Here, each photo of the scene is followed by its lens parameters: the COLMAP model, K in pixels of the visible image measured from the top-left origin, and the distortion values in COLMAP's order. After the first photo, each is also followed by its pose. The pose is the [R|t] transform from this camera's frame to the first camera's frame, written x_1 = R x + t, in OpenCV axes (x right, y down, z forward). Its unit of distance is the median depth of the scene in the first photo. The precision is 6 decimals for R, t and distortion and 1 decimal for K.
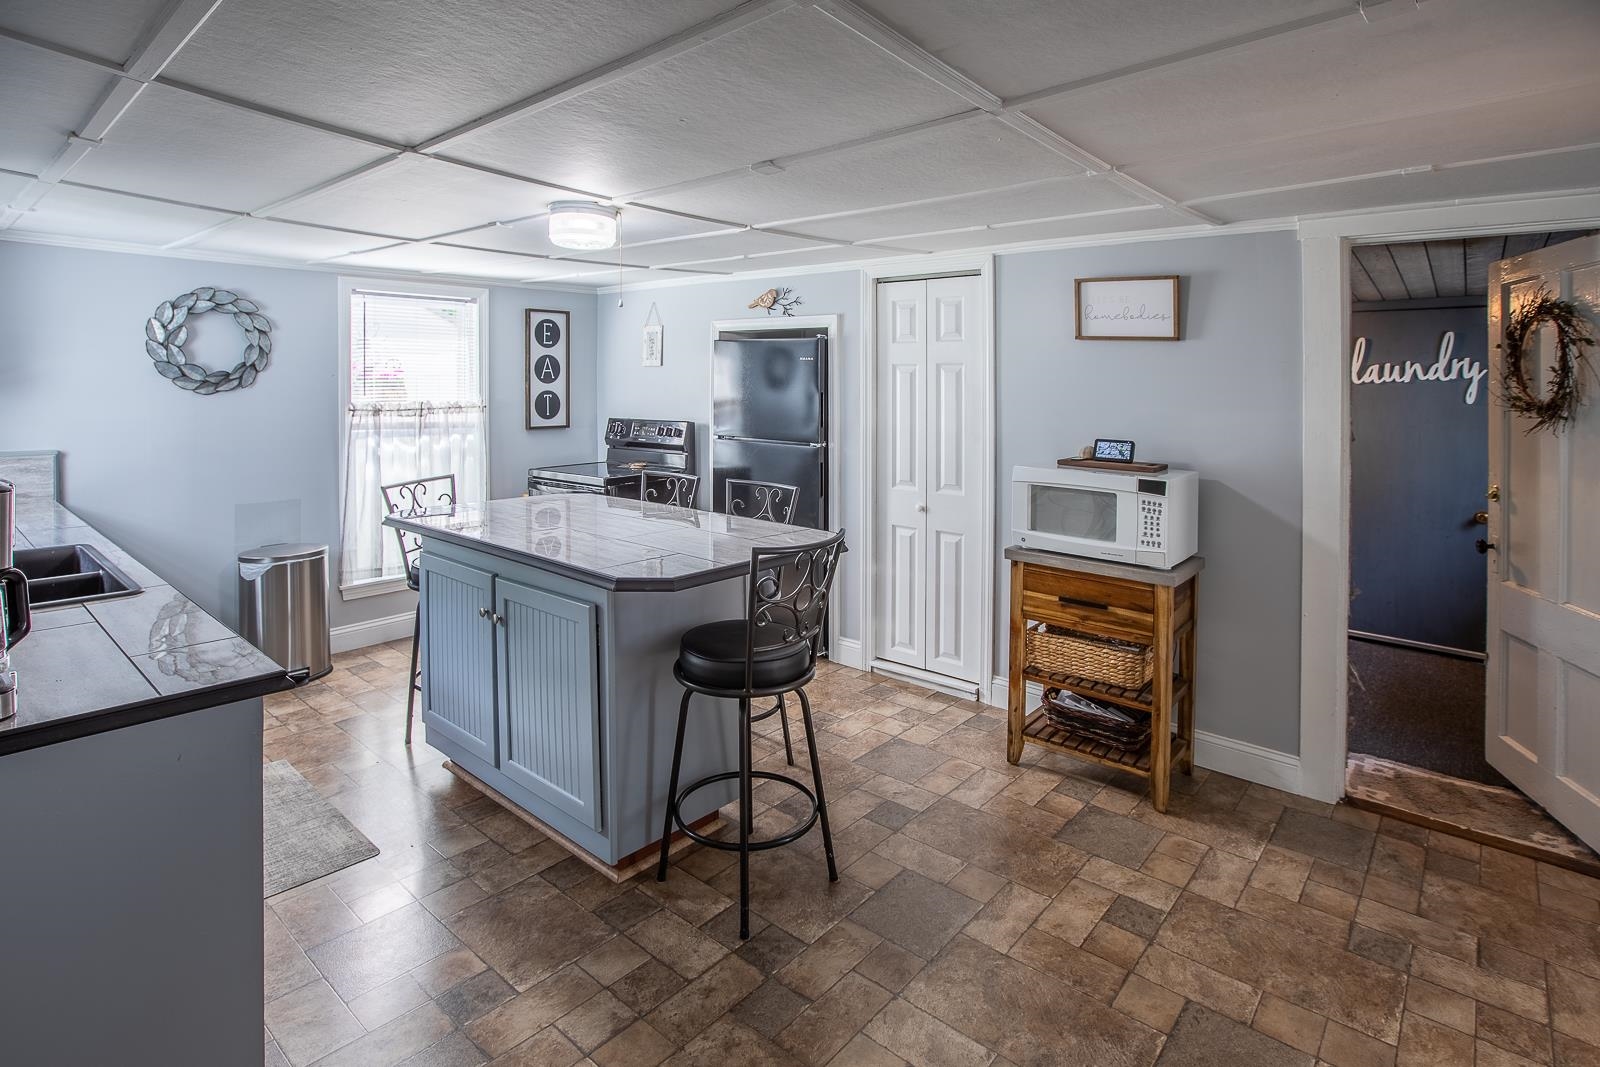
lens RADIAL K [[816.1, 0, 802.2], [0, 816.1, 529.0], [0, 0, 1]] dist [-0.038453, -0.000669]
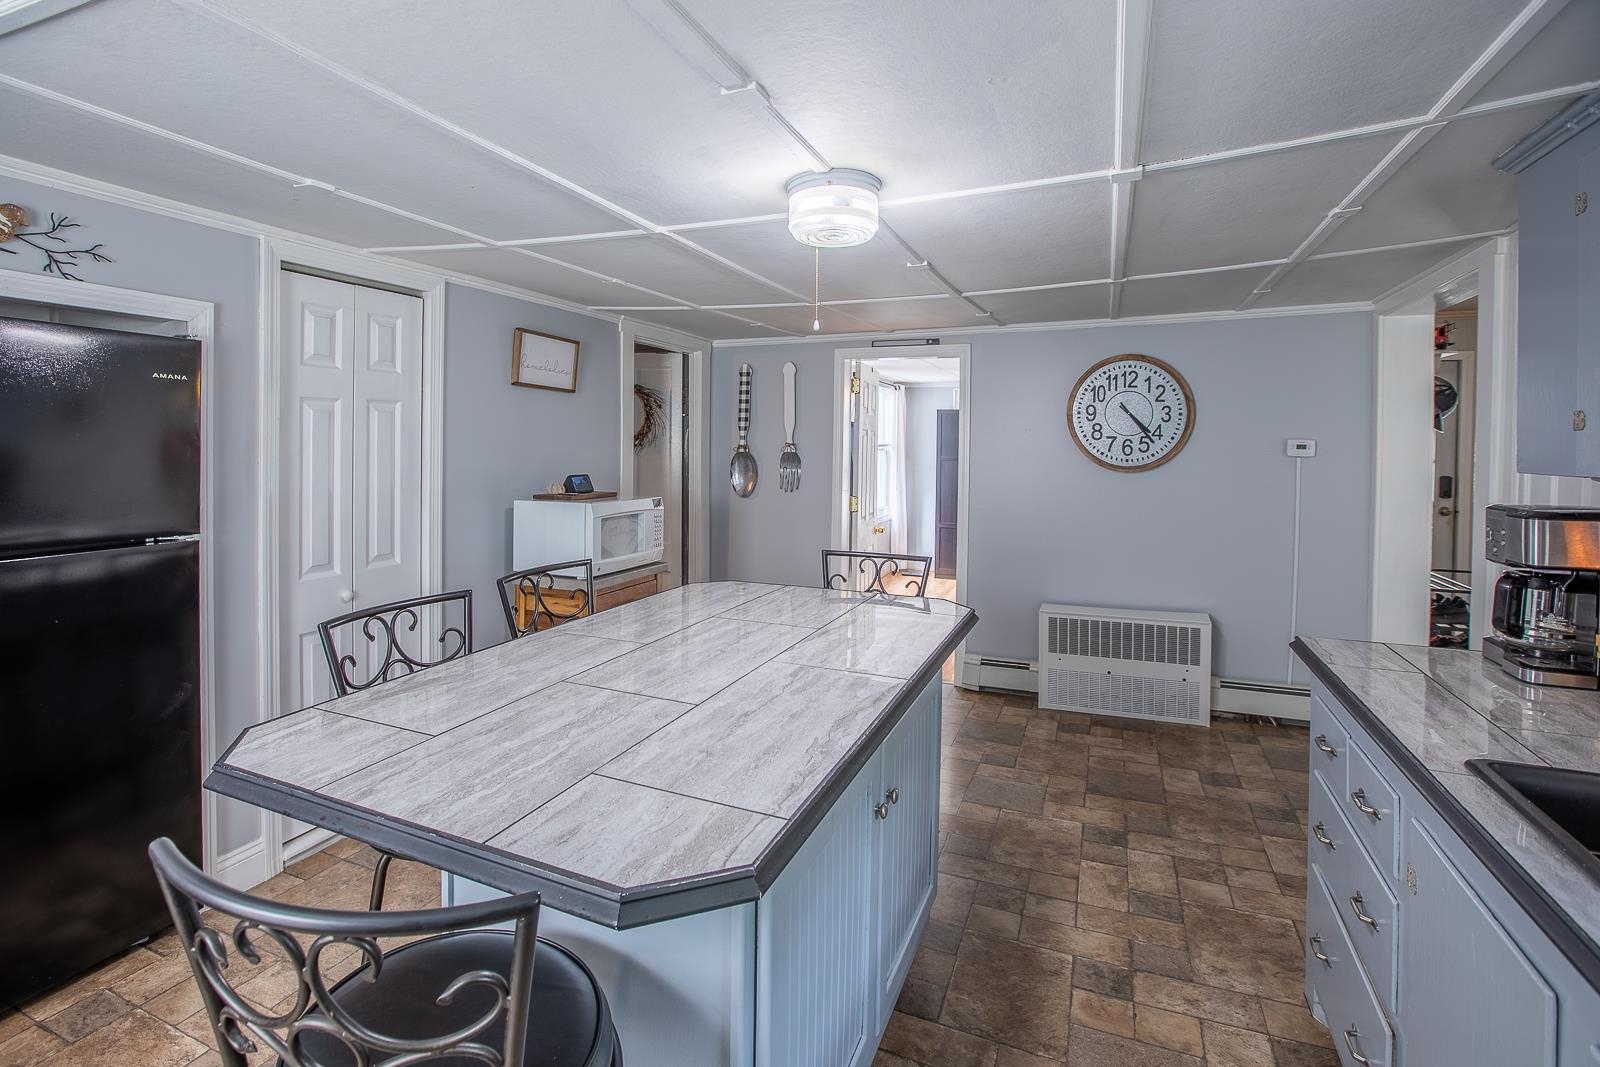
lens RADIAL K [[736.3, 0, 801.5], [0, 736.3, 539.5], [0, 0, 1]] dist [0.002032, 0.001370]
pose [[-0.300181, -0.151644, 0.941751, -0.710830], [0.147614, 0.968004, 0.202923, -0.178371], [-0.942391, 0.199930, -0.268191, 0.946812]]
